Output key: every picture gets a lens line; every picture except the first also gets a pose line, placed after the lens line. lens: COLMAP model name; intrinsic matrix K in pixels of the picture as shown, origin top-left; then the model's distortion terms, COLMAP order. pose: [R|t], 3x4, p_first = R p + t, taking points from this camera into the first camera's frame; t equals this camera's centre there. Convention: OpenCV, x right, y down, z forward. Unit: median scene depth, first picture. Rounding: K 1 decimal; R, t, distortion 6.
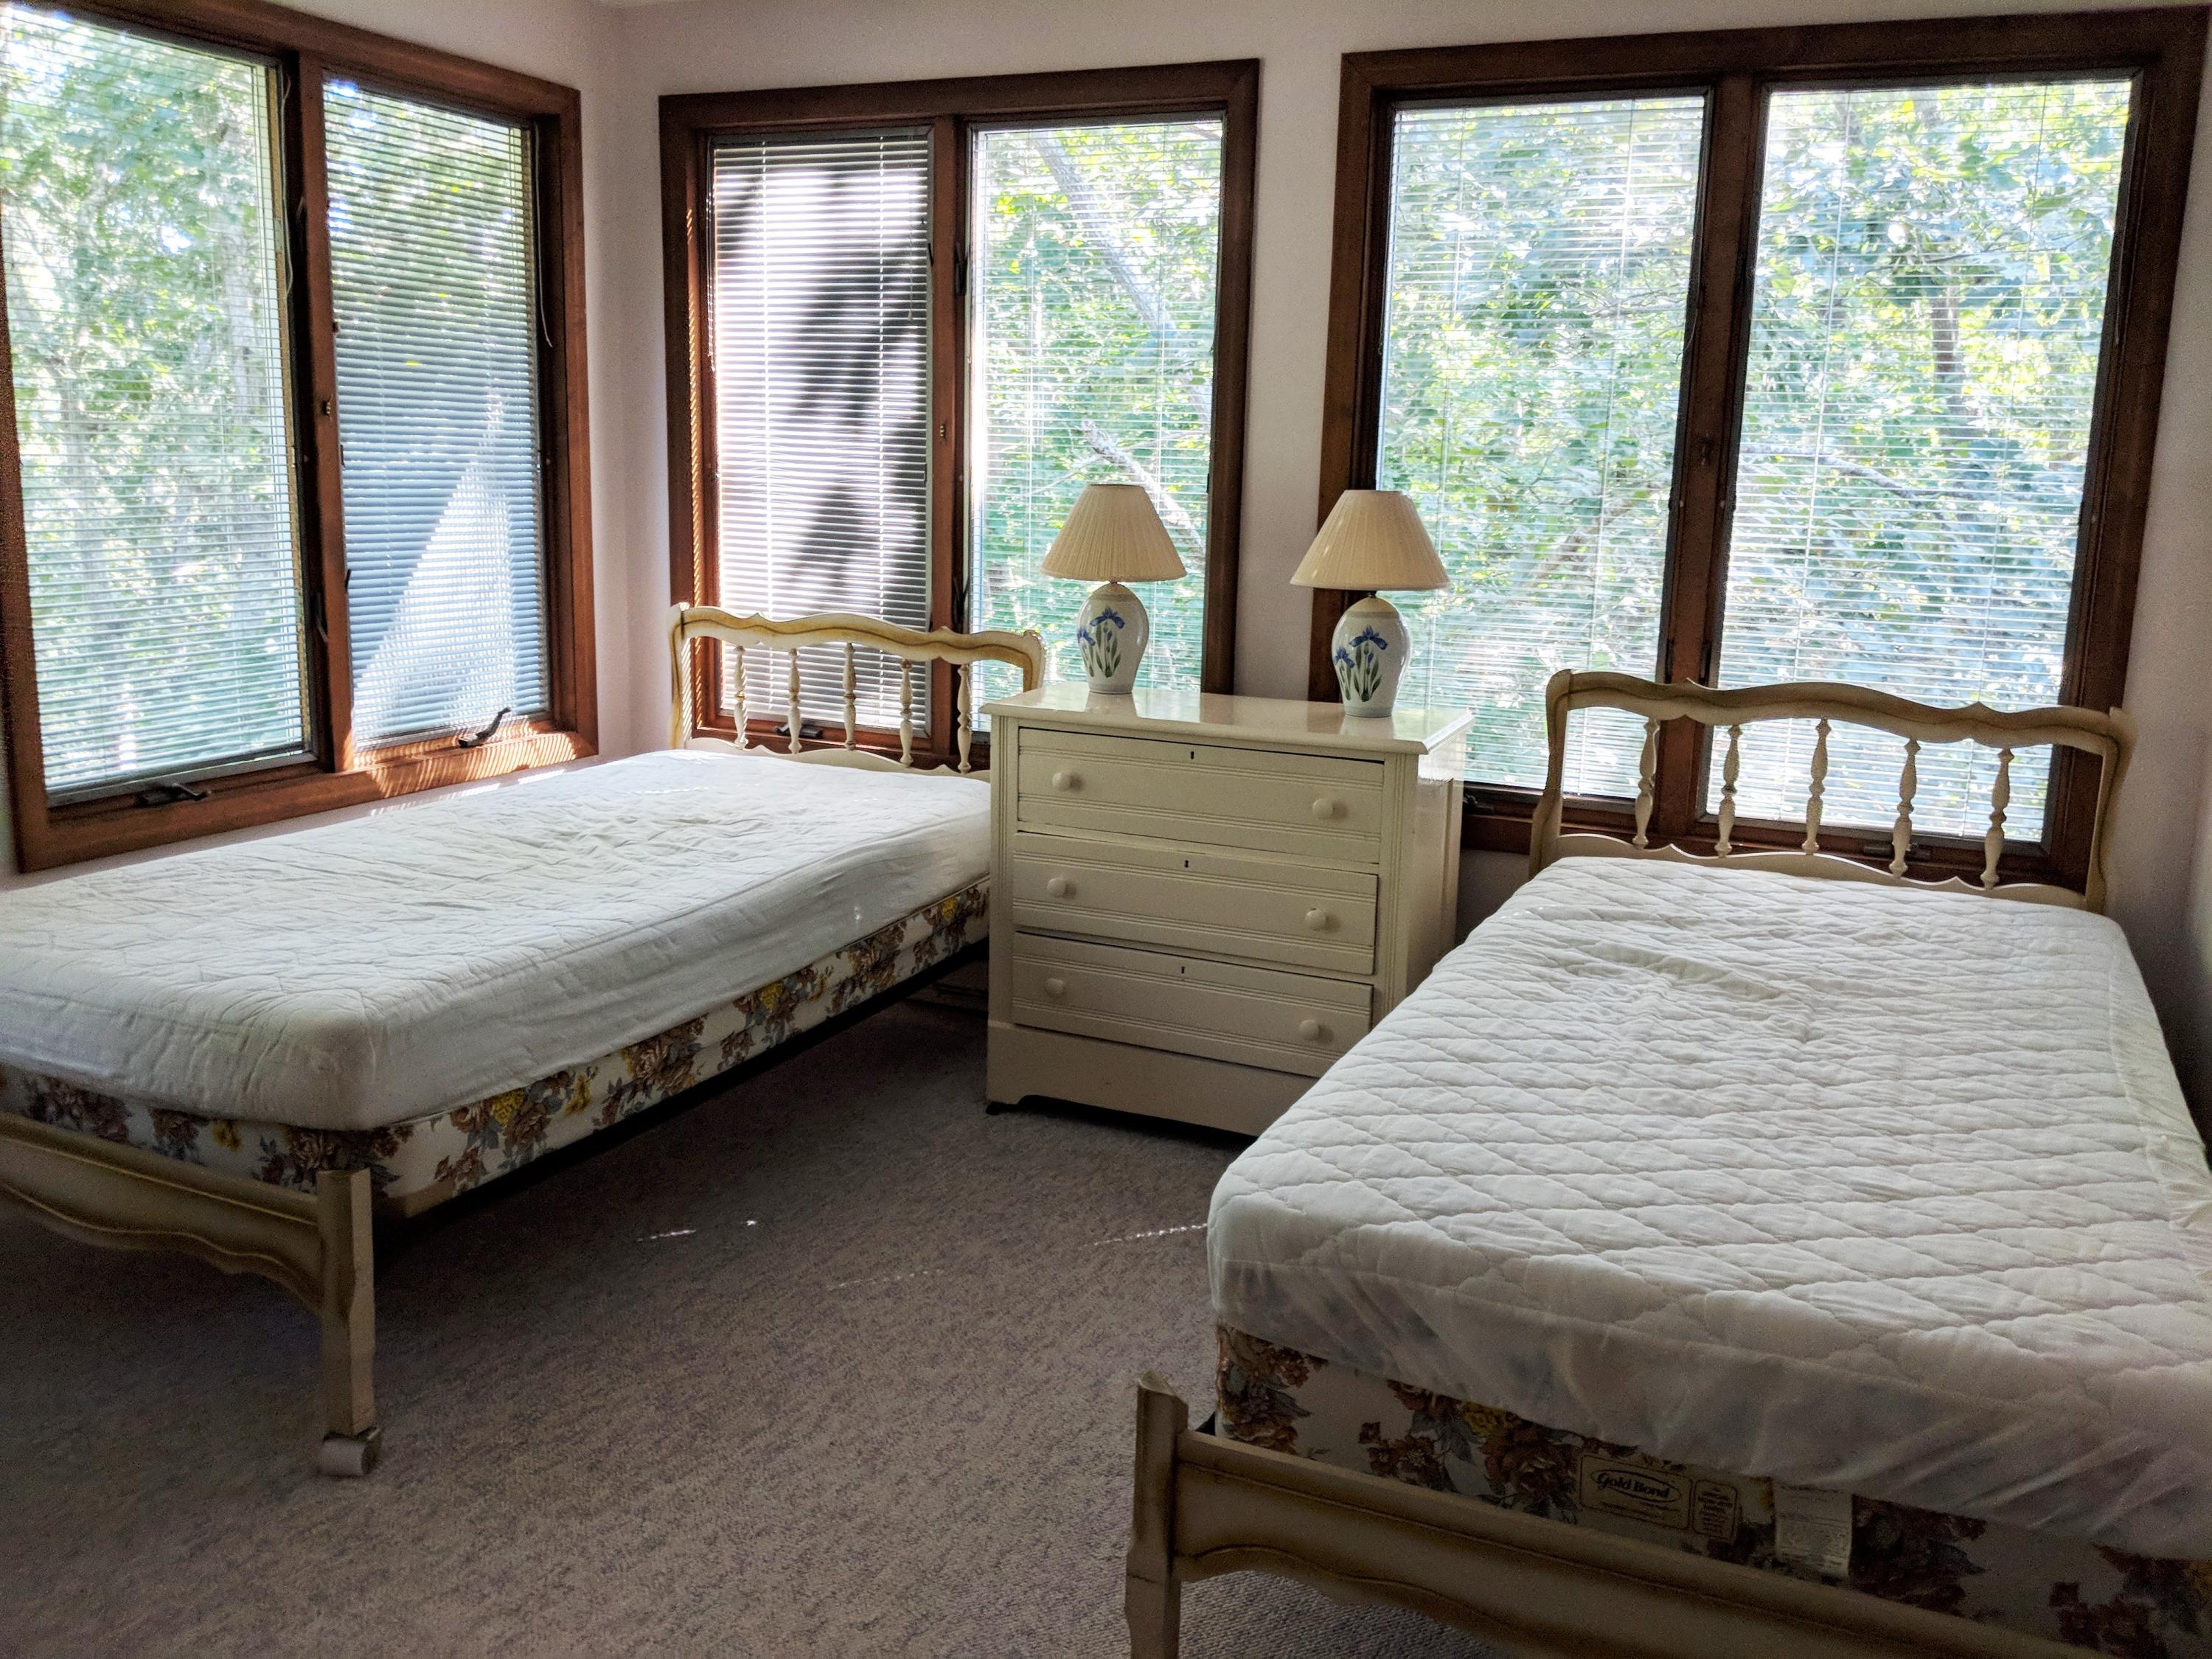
lens RADIAL K [[1797.5, 0, 1139.6], [0, 1797.5, 701.7], [0, 0, 1]] dist [0.030094, -0.095030]
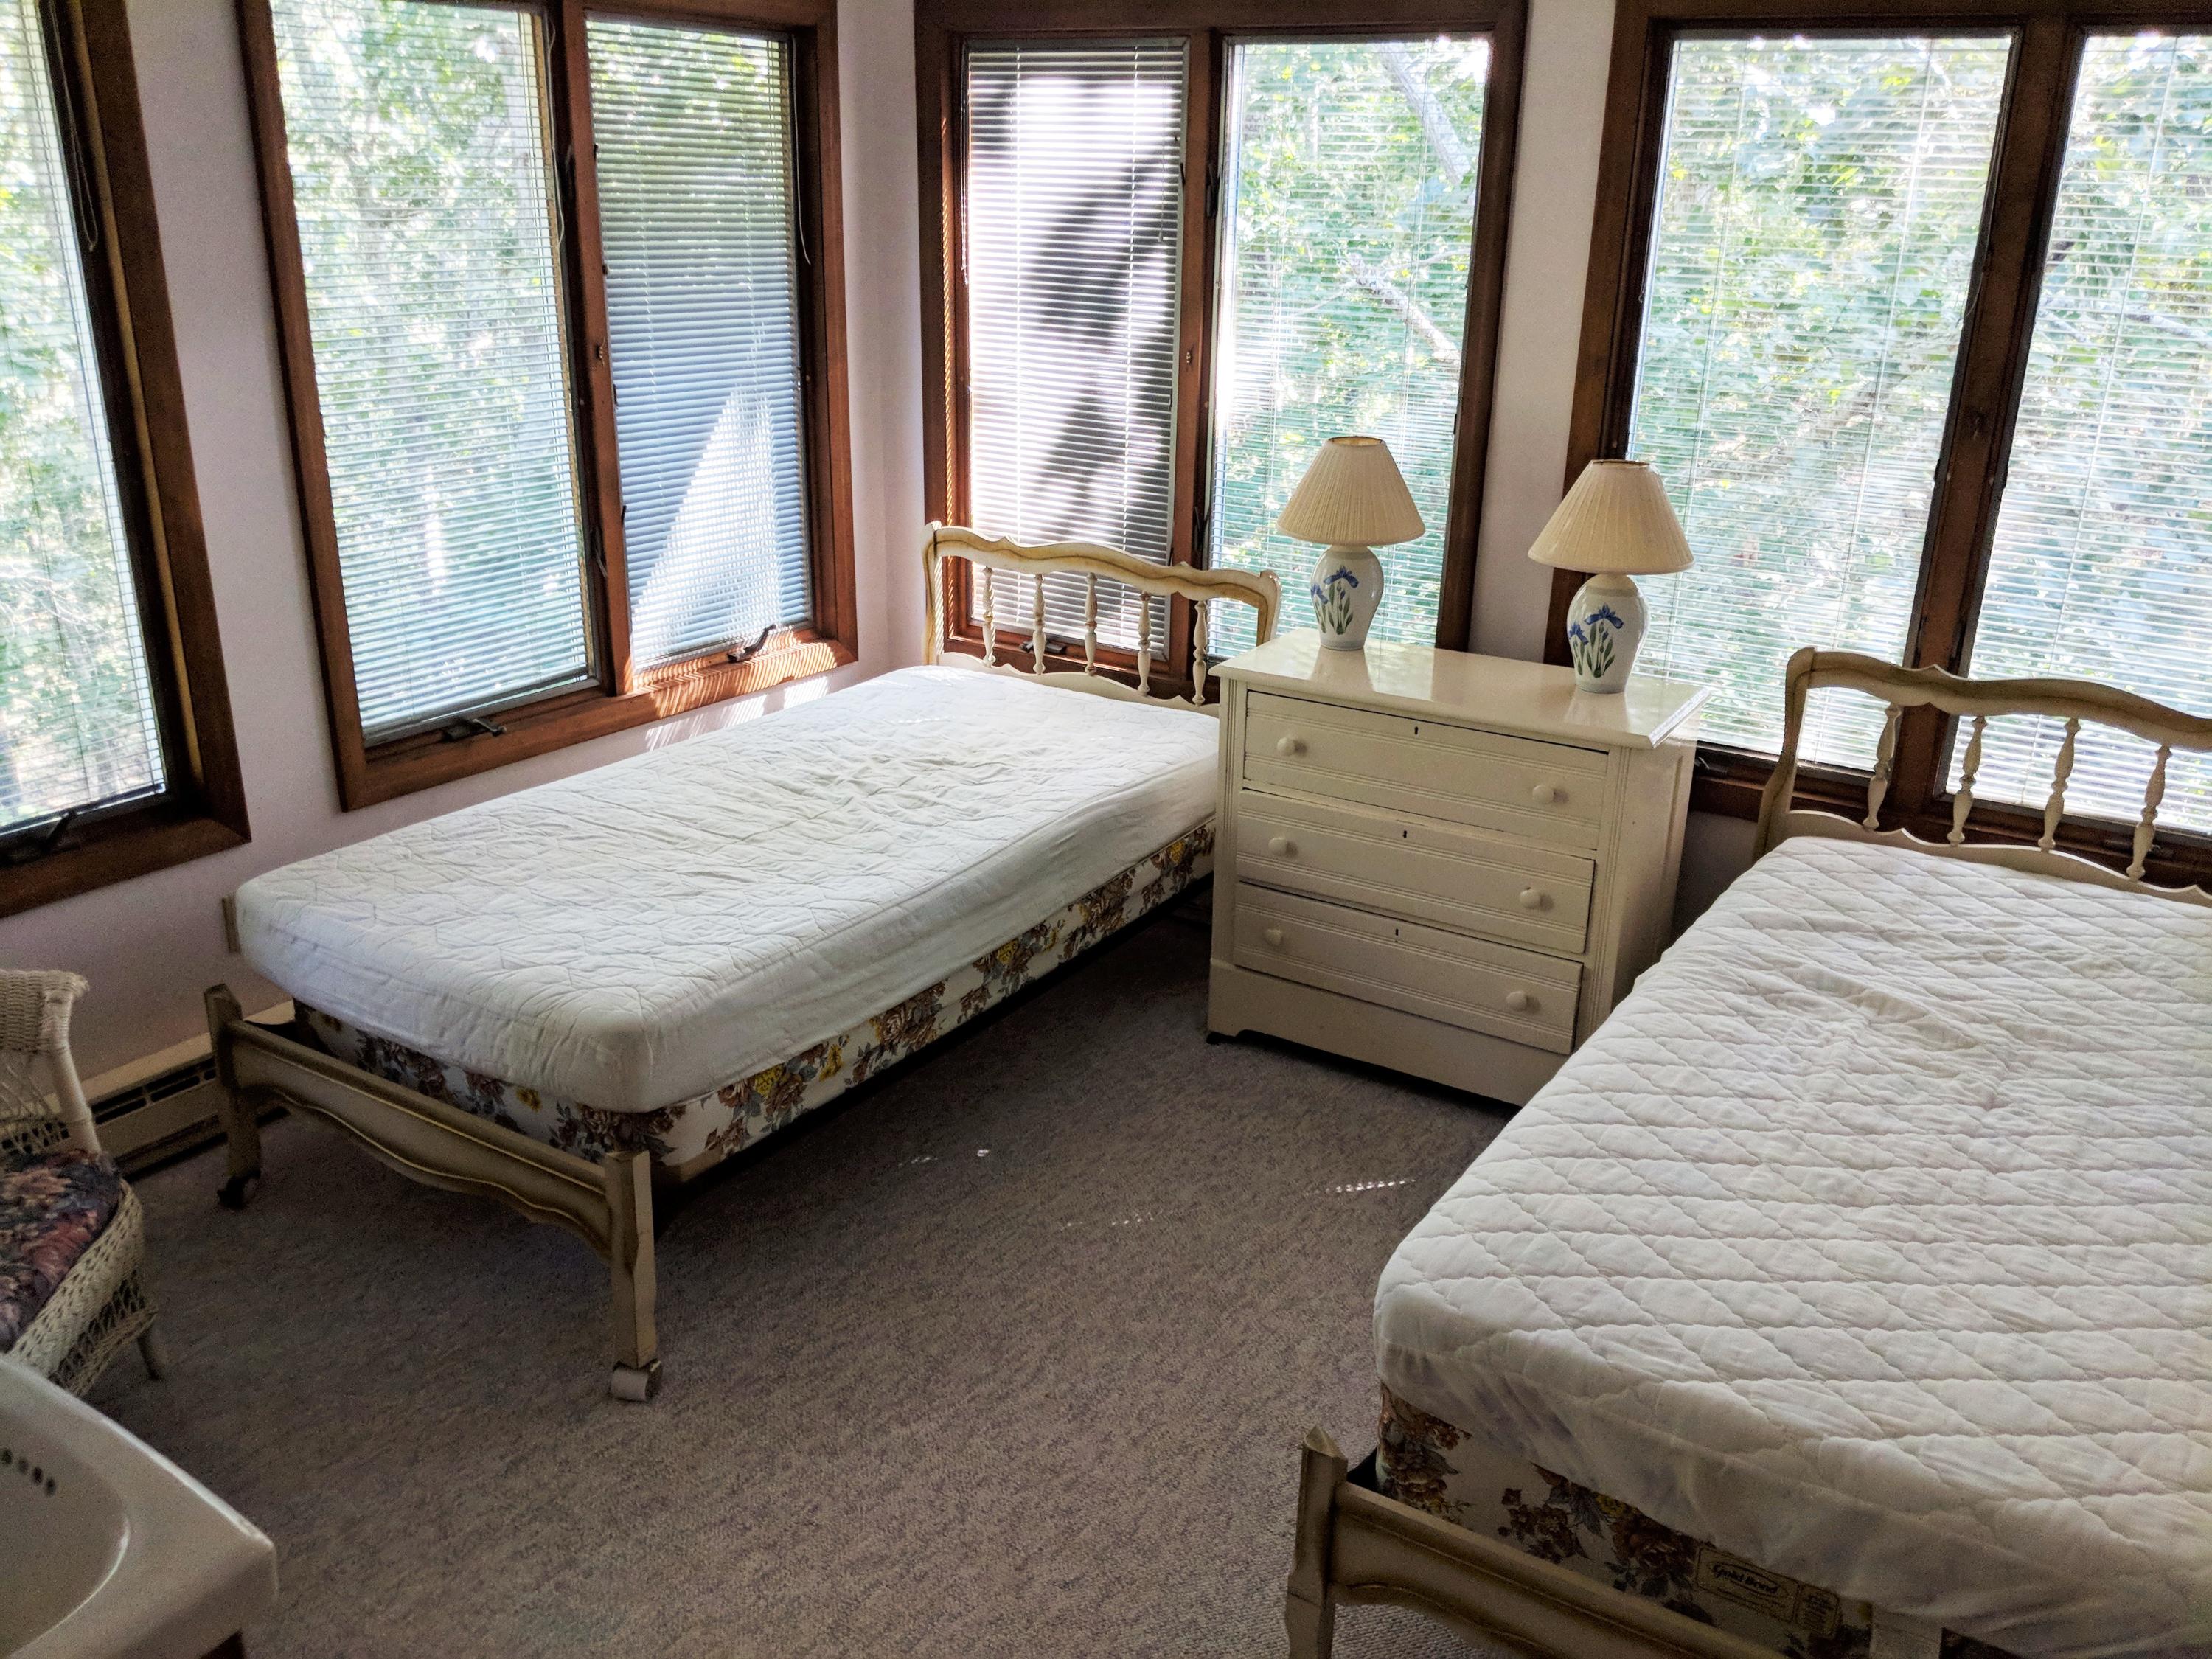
lens RADIAL K [[1797.5, 0, 1165.6], [0, 1797.5, 803.1], [0, 0, 1]] dist [0.030094, -0.095030]
pose [[0.991071, 0.048618, -0.124155, 0.019249], [-0.026842, 0.984838, 0.171387, -0.114775], [0.130606, -0.166524, 0.977349, -0.024849]]
